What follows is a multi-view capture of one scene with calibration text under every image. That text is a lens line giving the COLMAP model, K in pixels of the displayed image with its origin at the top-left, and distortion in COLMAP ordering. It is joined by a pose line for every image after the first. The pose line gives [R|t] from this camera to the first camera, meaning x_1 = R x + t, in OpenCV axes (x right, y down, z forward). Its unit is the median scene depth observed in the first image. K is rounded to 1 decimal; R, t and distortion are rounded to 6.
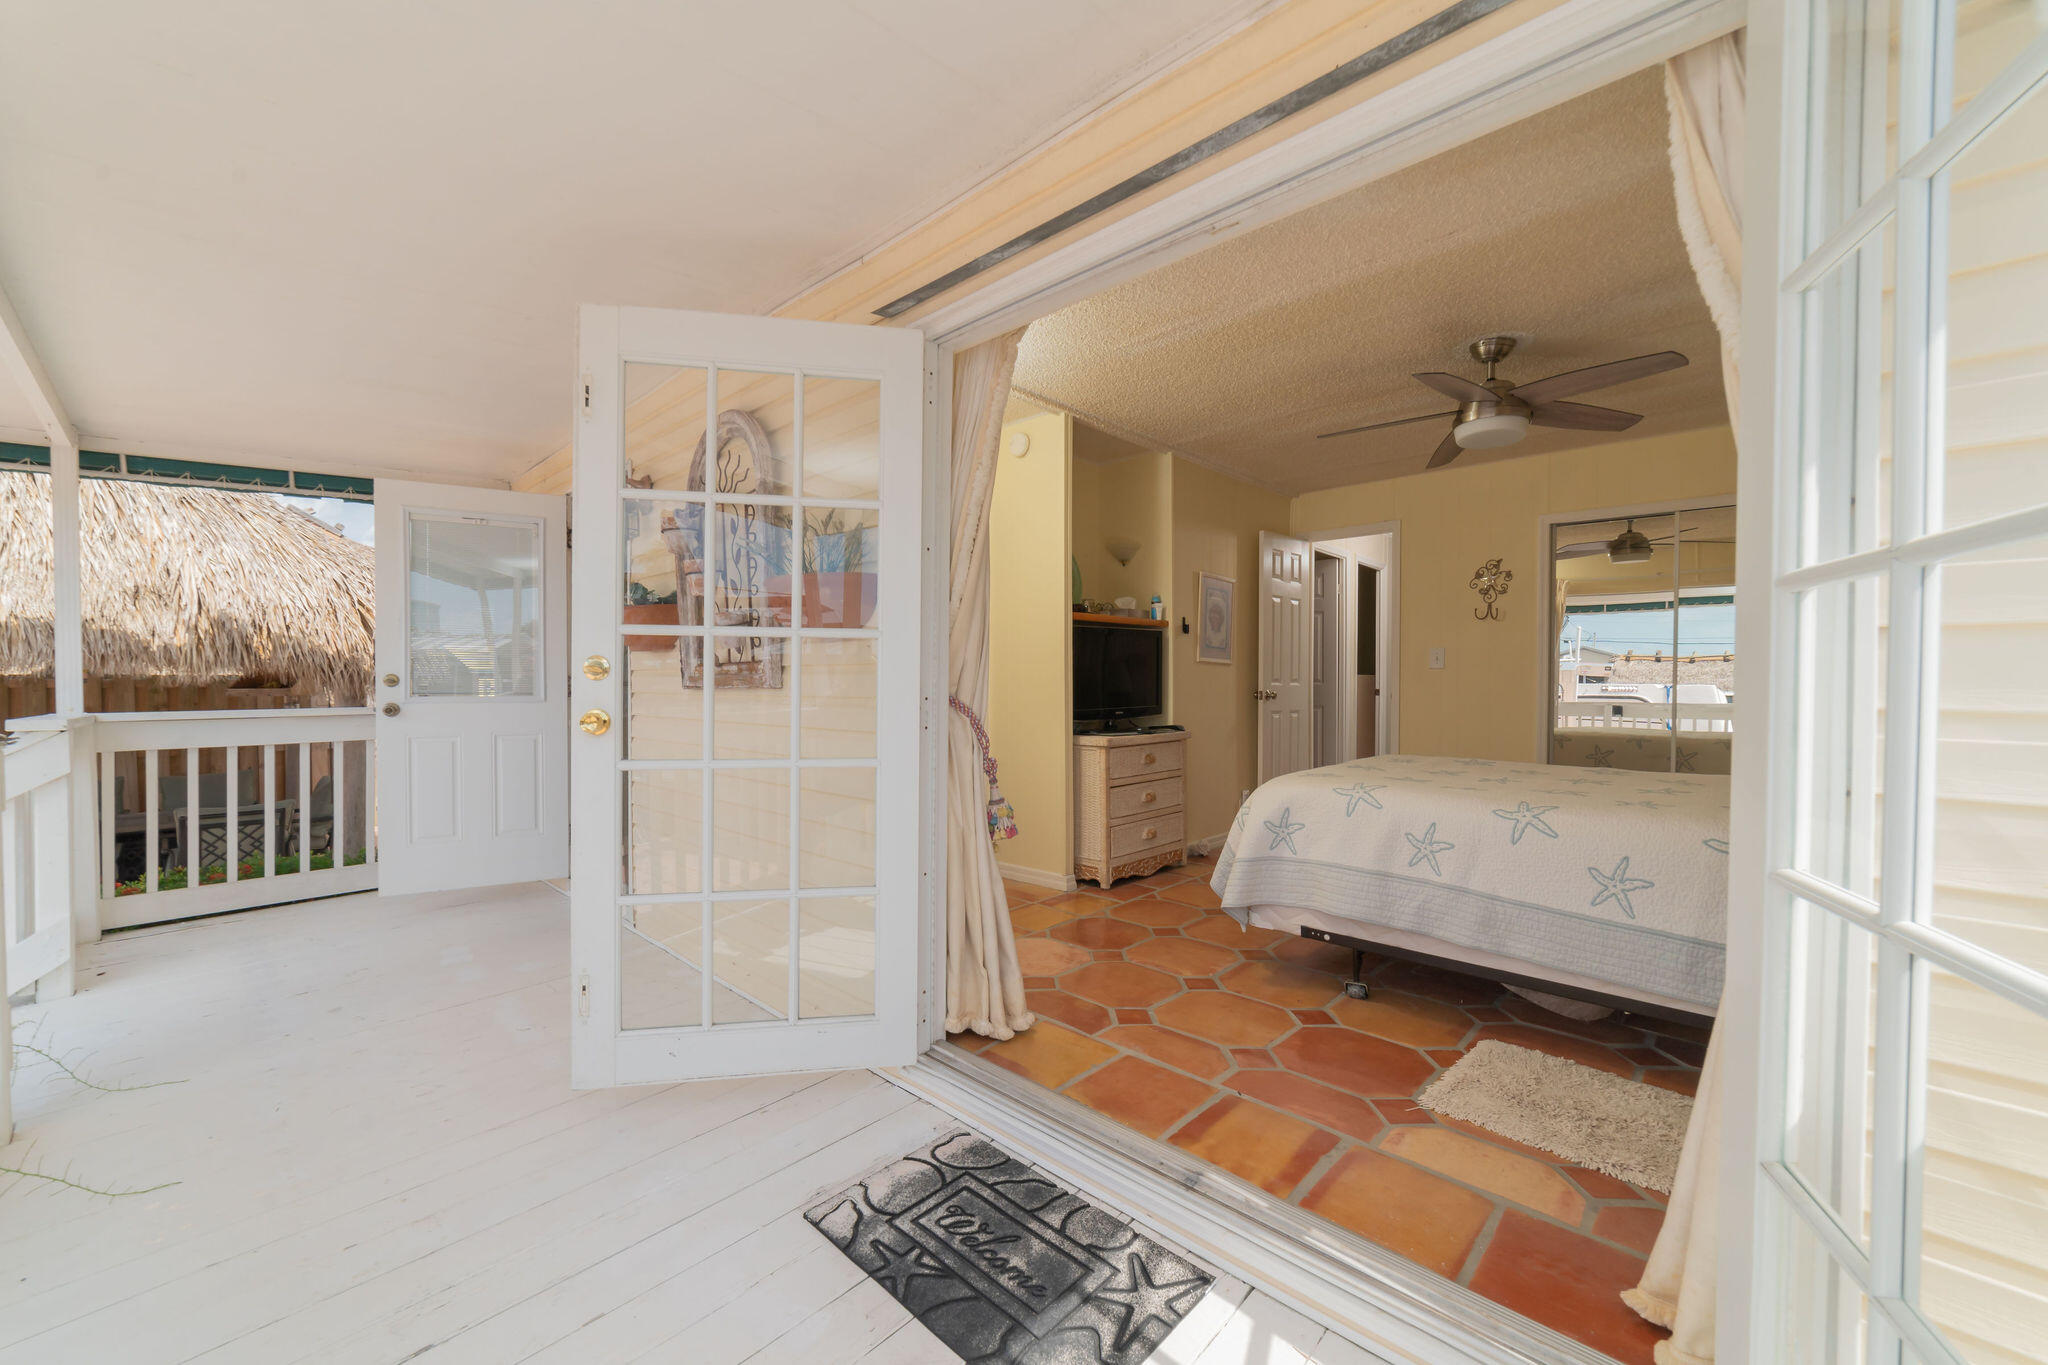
lens RADIAL K [[805.5, 0, 1019.3], [0, 805.5, 694.4], [0, 0, 1]] dist [-0.016957, 0.006626]
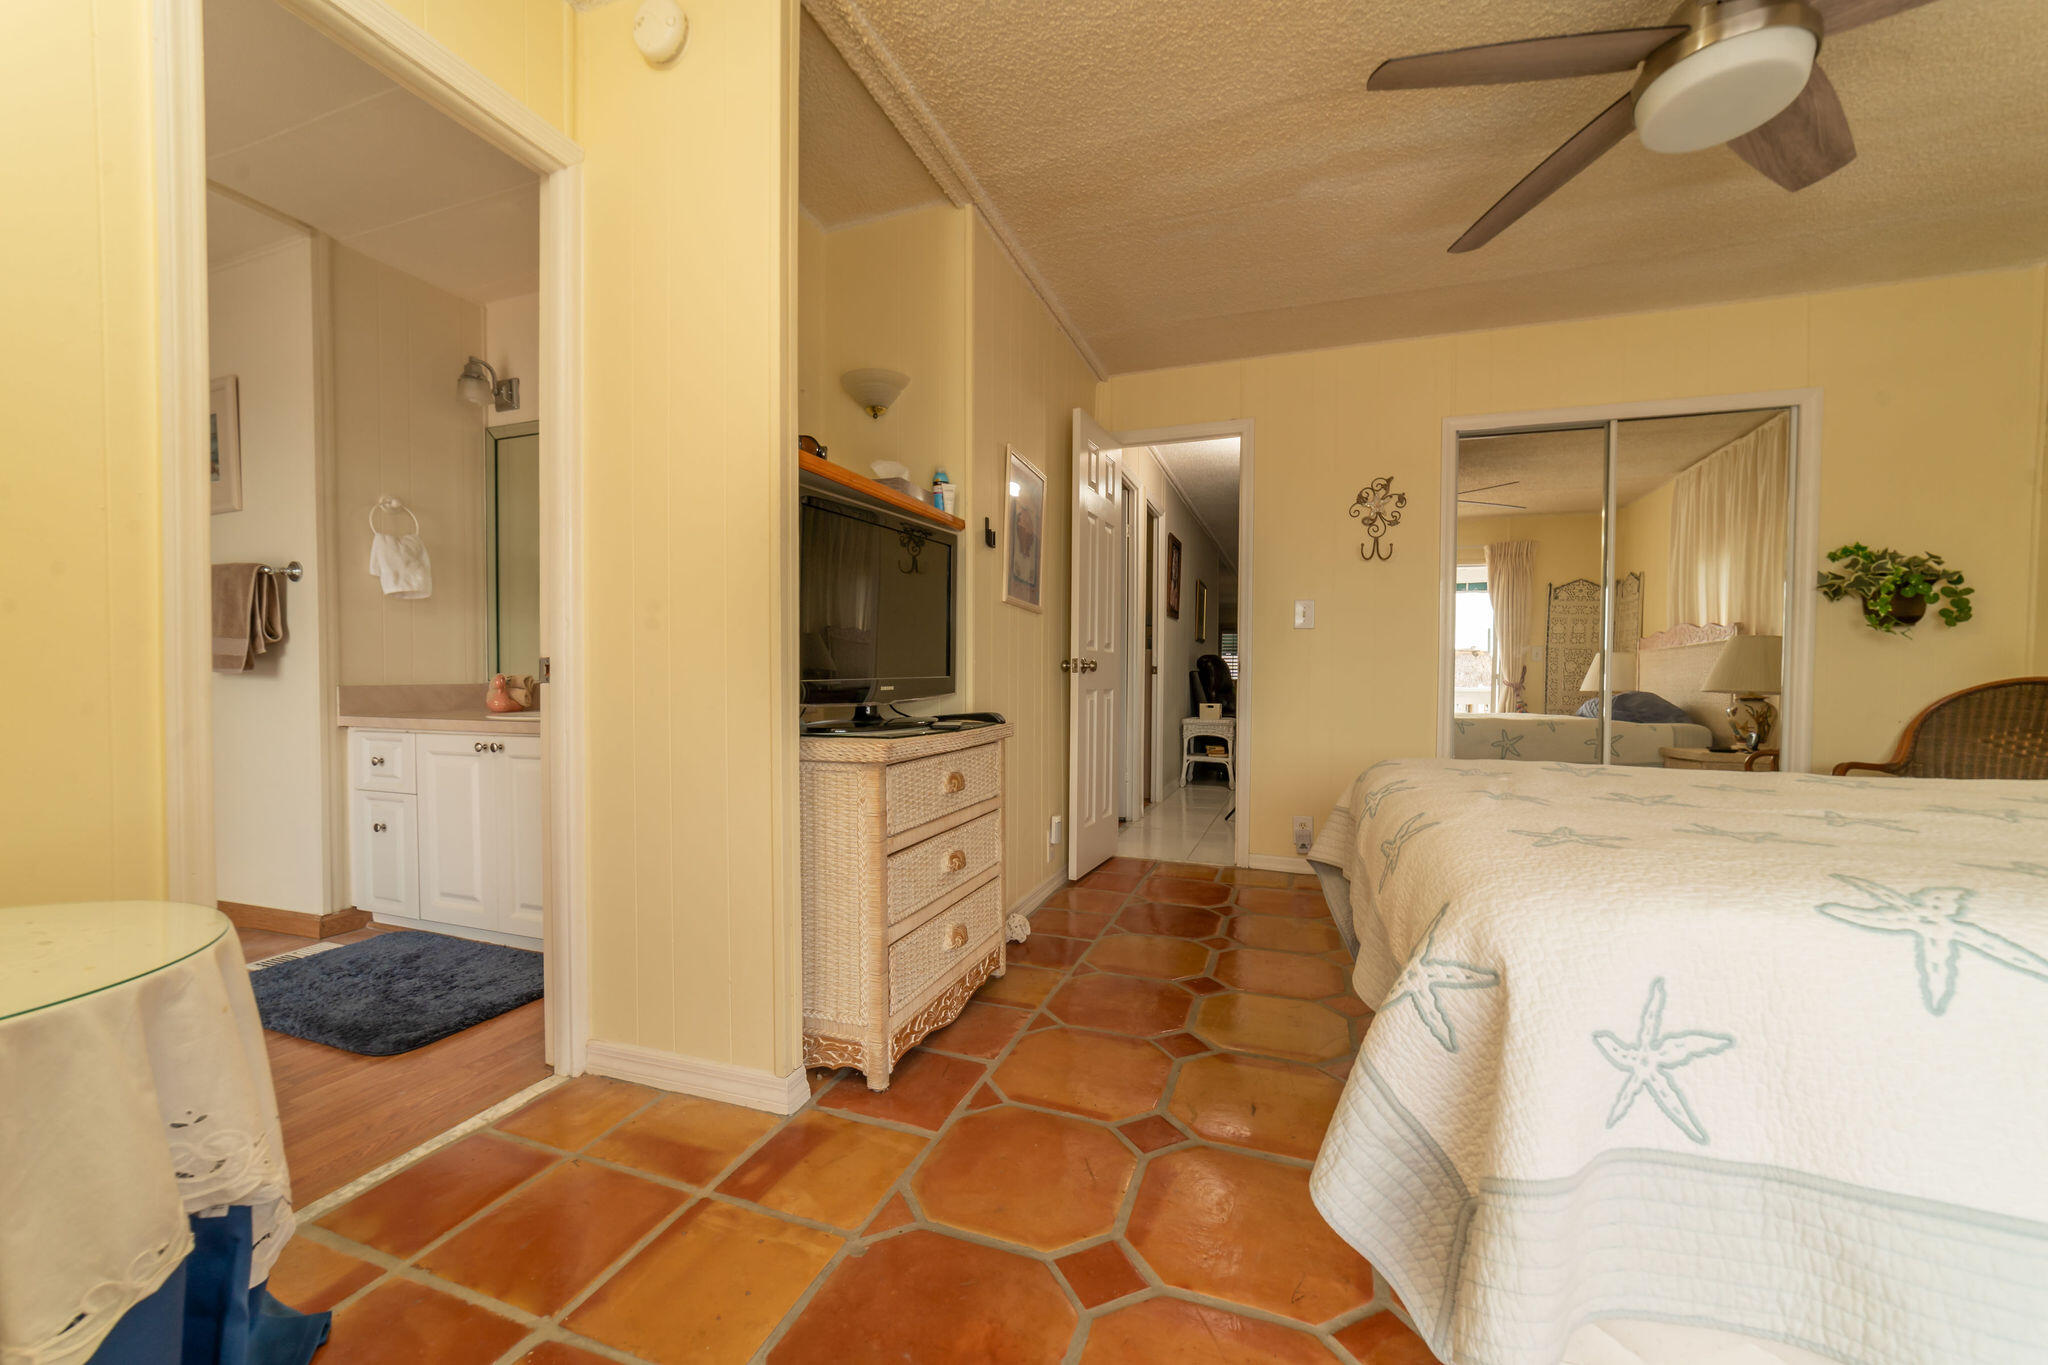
lens RADIAL K [[805.5, 0, 1019.3], [0, 805.5, 694.4], [0, 0, 1]] dist [-0.016957, 0.006626]
pose [[0.917418, -0.005994, 0.397880, 0.004767], [0.002106, 0.999946, 0.010208, 0.022325], [-0.397920, -0.008527, 0.917381, 0.542010]]
